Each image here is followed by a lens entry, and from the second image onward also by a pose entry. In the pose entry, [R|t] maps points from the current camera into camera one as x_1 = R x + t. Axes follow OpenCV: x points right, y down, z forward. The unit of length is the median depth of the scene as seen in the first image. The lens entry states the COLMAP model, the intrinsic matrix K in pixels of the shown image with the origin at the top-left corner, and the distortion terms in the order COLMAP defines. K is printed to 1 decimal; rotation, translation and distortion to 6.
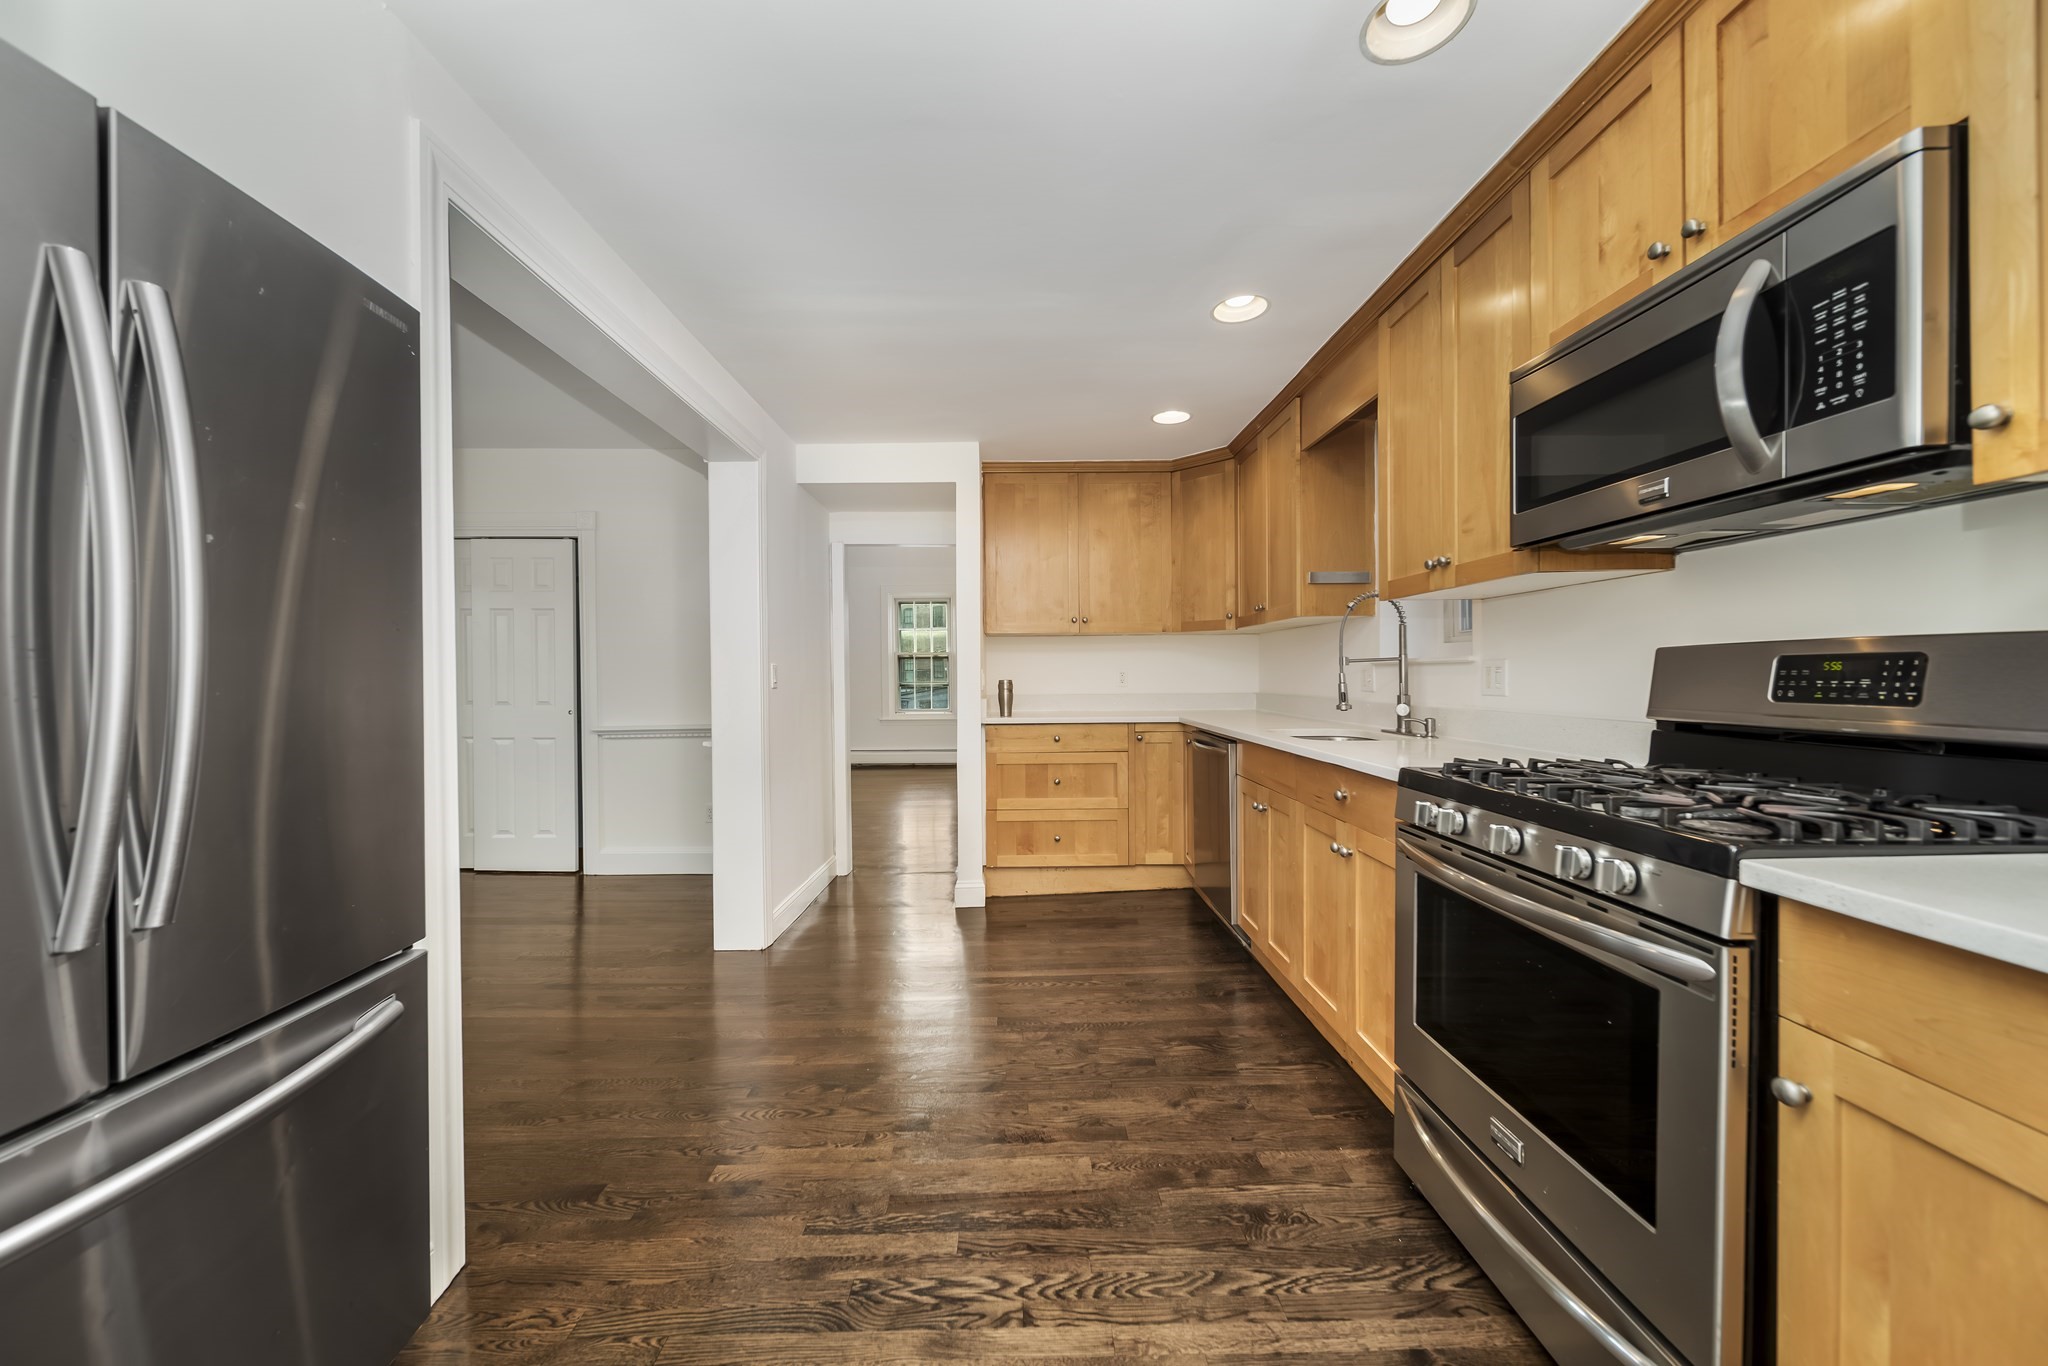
lens RADIAL K [[728.1, 0, 1013.0], [0, 728.1, 681.5], [0, 0, 1]] dist [-0.001057, -0.000241]
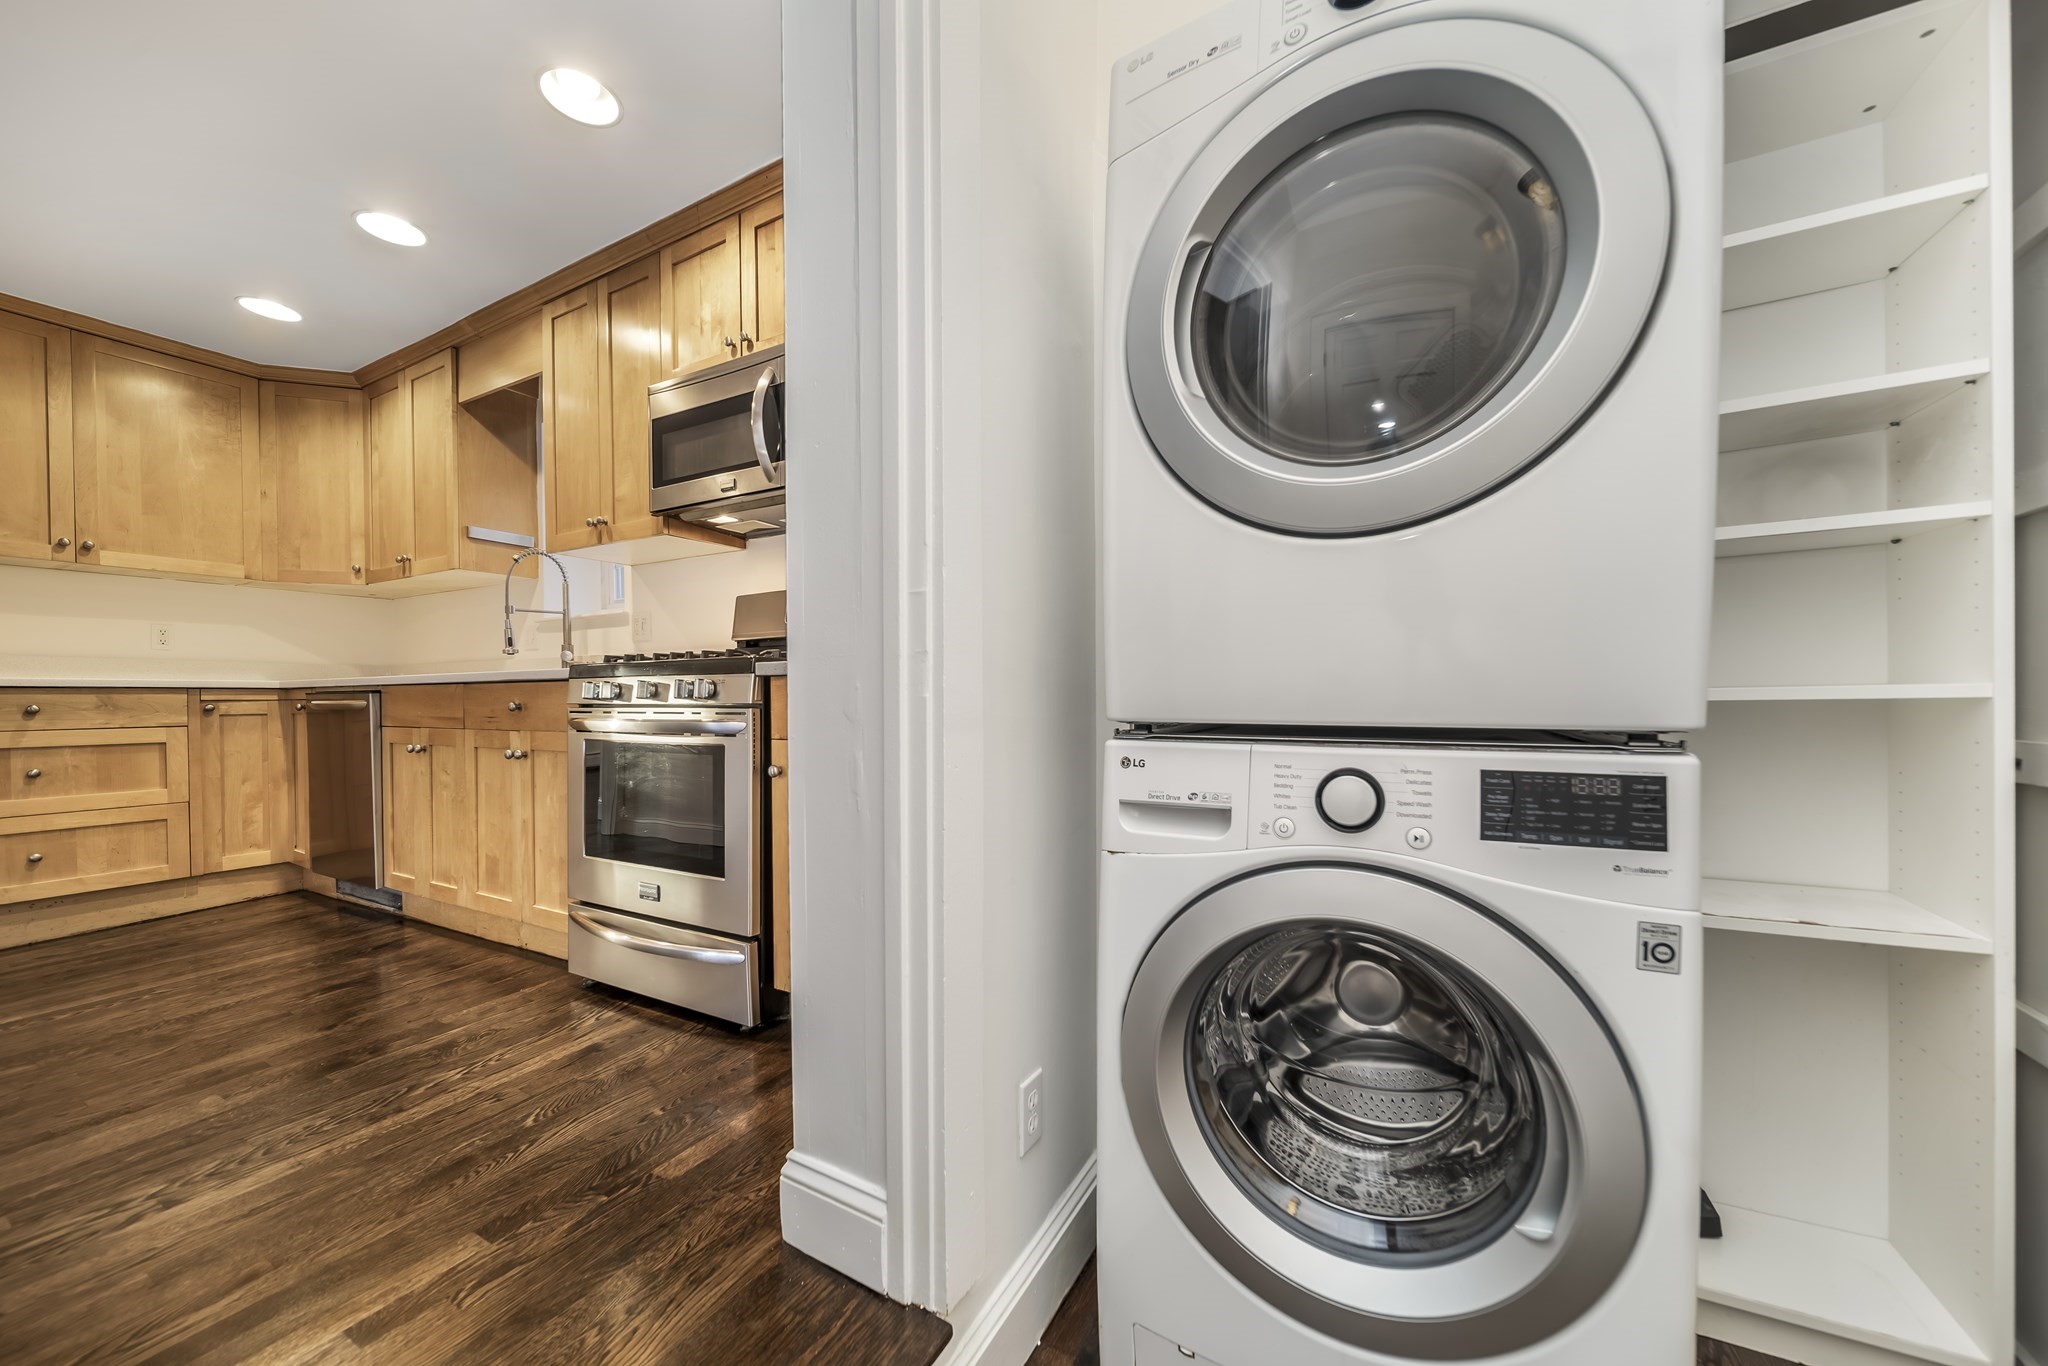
lens RADIAL K [[746.6, 0, 1043.0], [0, 746.6, 703.6], [0, 0, 1]] dist [-0.001912, -0.000685]
pose [[0.480670, -0.005653, 0.876883, -0.213594], [0.012440, 0.999923, -0.000372, 0.193150], [-0.876813, 0.011088, 0.480703, -0.351444]]
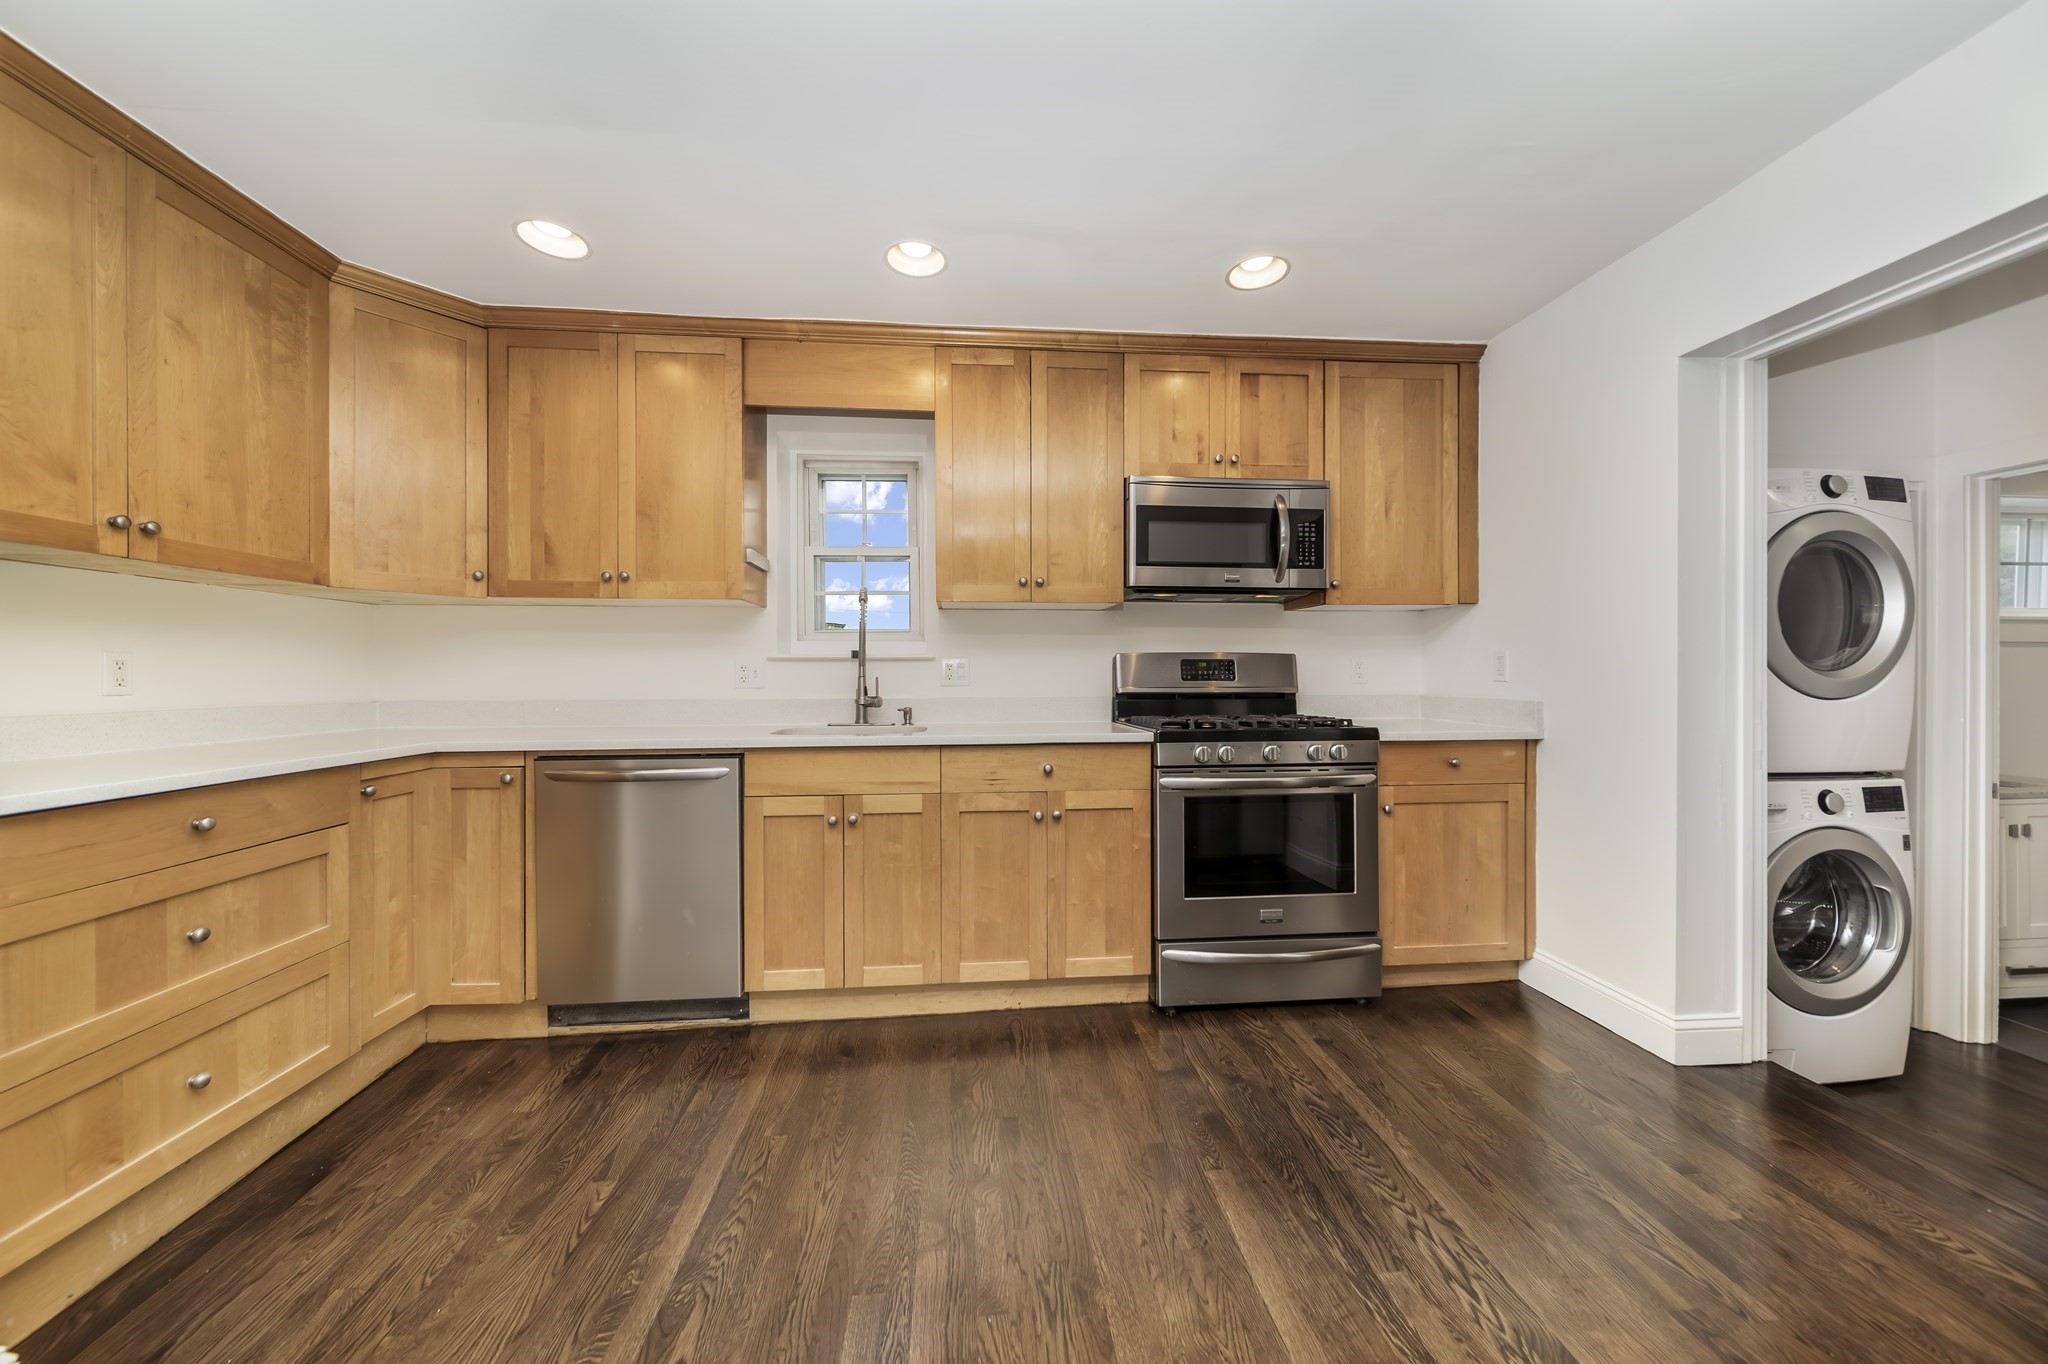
lens RADIAL K [[723.0, 0, 1017.3], [0, 723.0, 678.7], [0, 0, 1]] dist [-0.001300, -0.000427]
pose [[-0.092054, 0.003407, 0.995748, -0.840533], [0.013582, 0.999905, -0.002166, 0.015364], [-0.995661, 0.013325, -0.092091, 1.376266]]
